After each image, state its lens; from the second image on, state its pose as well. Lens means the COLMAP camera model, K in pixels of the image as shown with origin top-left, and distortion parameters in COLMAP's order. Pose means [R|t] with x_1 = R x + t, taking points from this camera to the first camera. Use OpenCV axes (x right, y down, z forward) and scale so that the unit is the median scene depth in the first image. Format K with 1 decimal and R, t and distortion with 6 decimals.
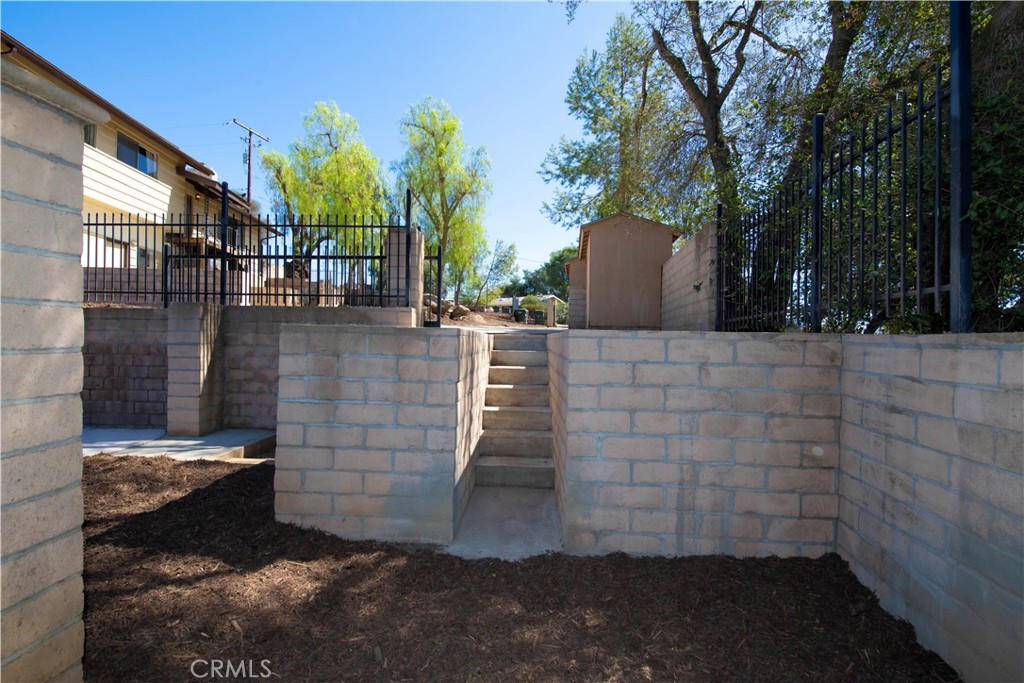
lens RADIAL K [[447.5, 0, 512.0], [0, 447.5, 341.5], [0, 0, 1]] dist [-0.015183, 0.000016]
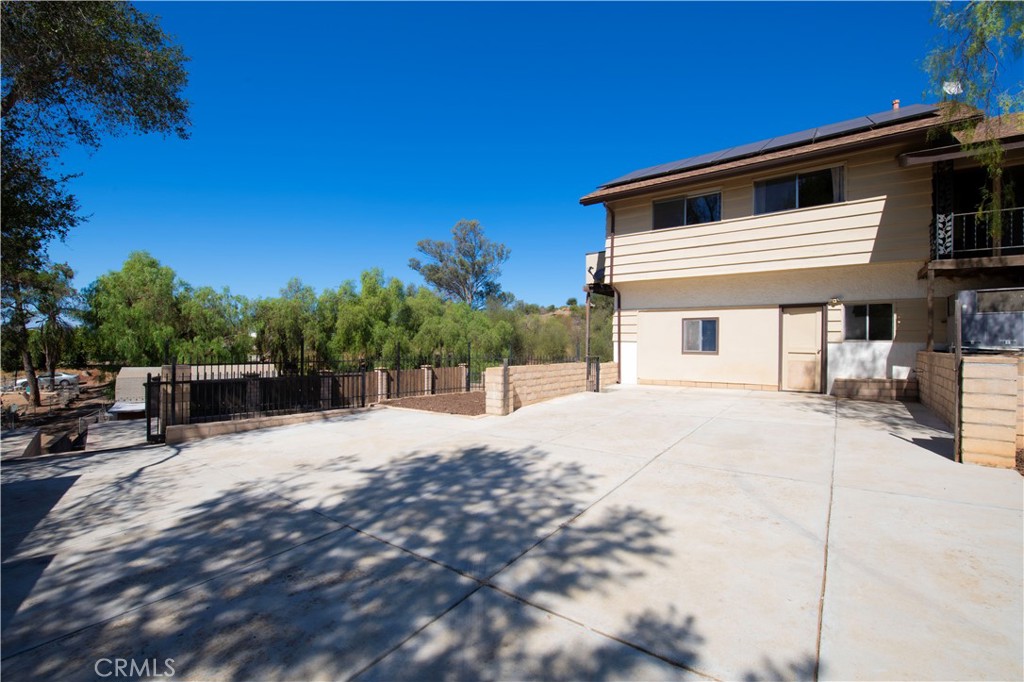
lens RADIAL K [[419.5, 0, 512.0], [0, 419.5, 341.0], [0, 0, 1]] dist [-0.015292, -0.000325]
pose [[-0.678765, -0.030564, -0.733719, -0.001966], [-0.022600, 0.999530, -0.020730, -0.146797], [0.734008, 0.002511, -0.679136, 1.209008]]
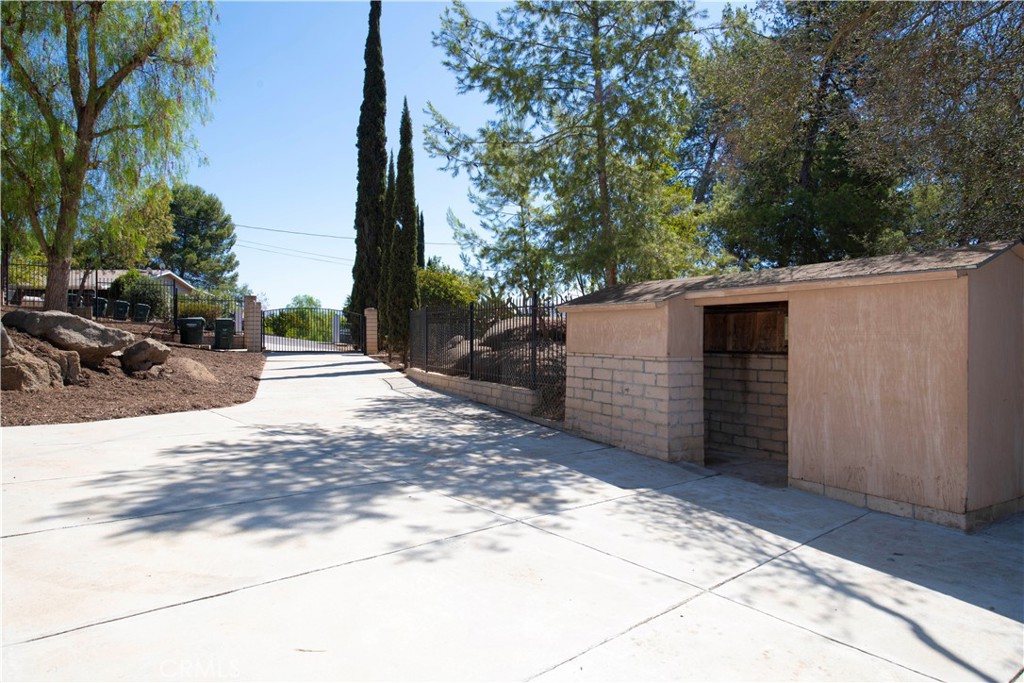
lens RADIAL K [[649.3, 0, 512.0], [0, 649.3, 341.5], [0, 0, 1]] dist [0.008438, 0.002437]
pose [[0.781973, -0.020372, 0.622979, -0.354485], [0.009419, 0.999738, 0.020870, -0.139051], [-0.623241, -0.010451, 0.781960, 0.532857]]
